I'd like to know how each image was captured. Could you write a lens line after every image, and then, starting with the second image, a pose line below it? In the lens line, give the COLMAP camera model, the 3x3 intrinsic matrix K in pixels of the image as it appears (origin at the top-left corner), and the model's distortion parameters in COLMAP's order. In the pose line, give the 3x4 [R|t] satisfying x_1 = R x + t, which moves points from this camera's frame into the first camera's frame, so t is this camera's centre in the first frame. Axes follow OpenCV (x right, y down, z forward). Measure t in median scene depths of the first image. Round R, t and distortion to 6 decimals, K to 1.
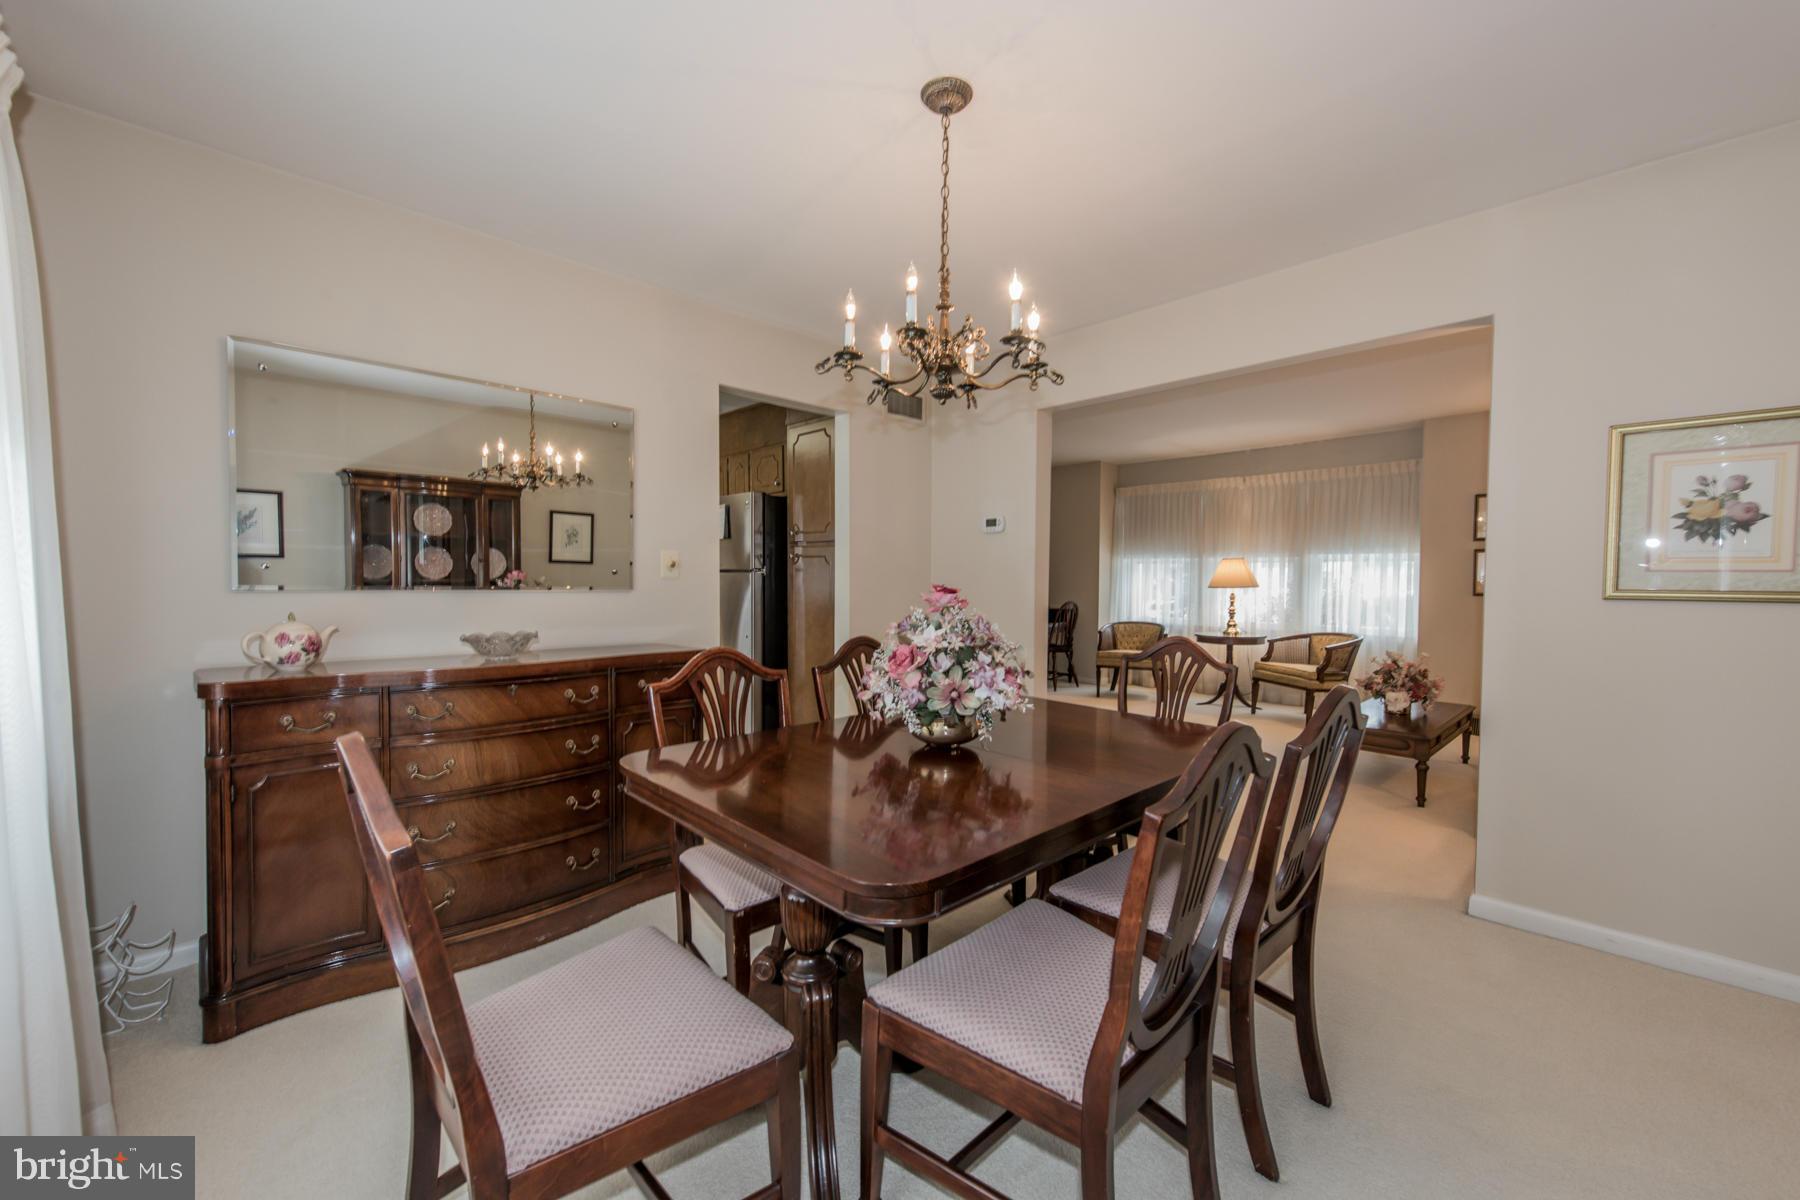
lens RADIAL K [[701.5, 0, 905.5], [0, 701.5, 601.0], [0, 0, 1]] dist [0.017537, -0.006027]
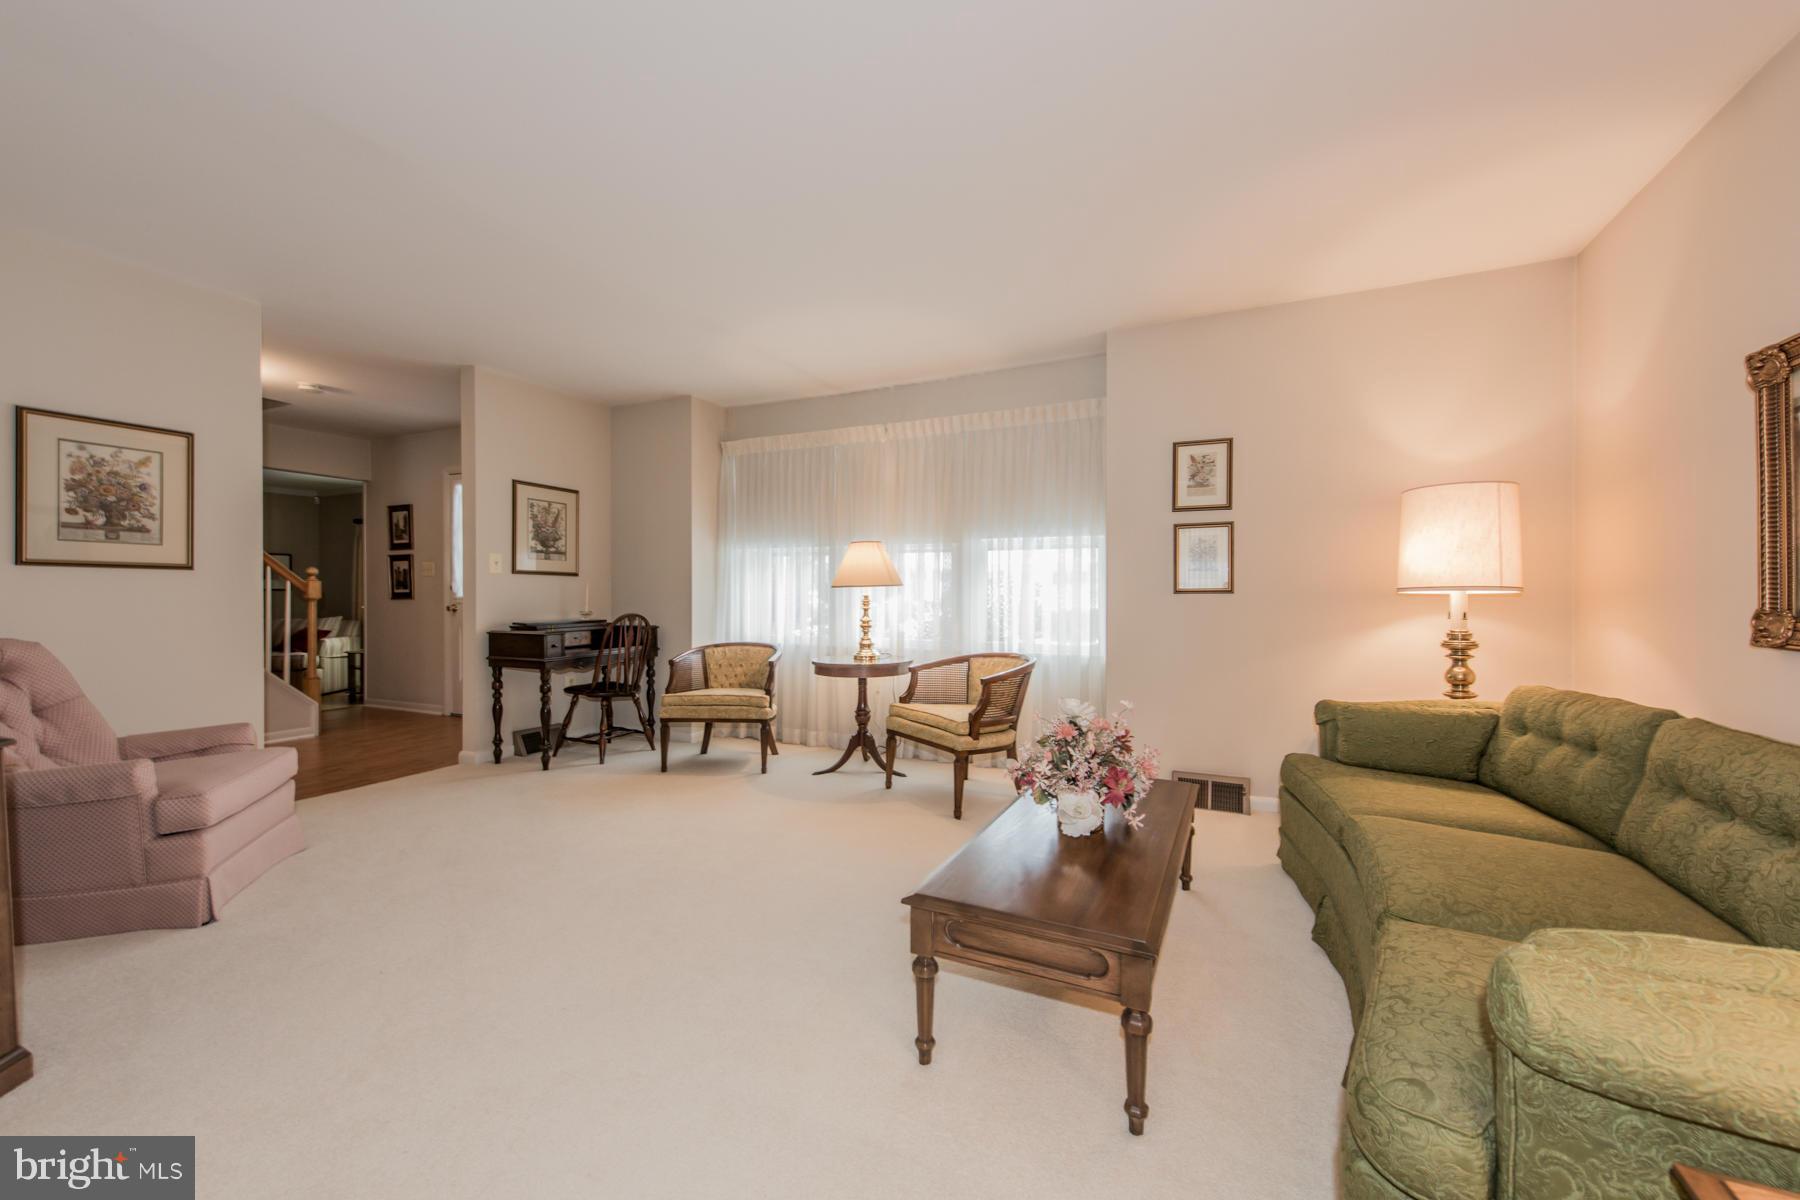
lens RADIAL K [[701.5, 0, 905.5], [0, 701.5, 601.0], [0, 0, 1]] dist [0.017537, -0.006027]
pose [[0.935693, -0.006341, 0.352760, 0.283885], [0.015741, 0.999593, -0.023785, 0.009909], [-0.352465, 0.027808, 0.935412, 0.401844]]
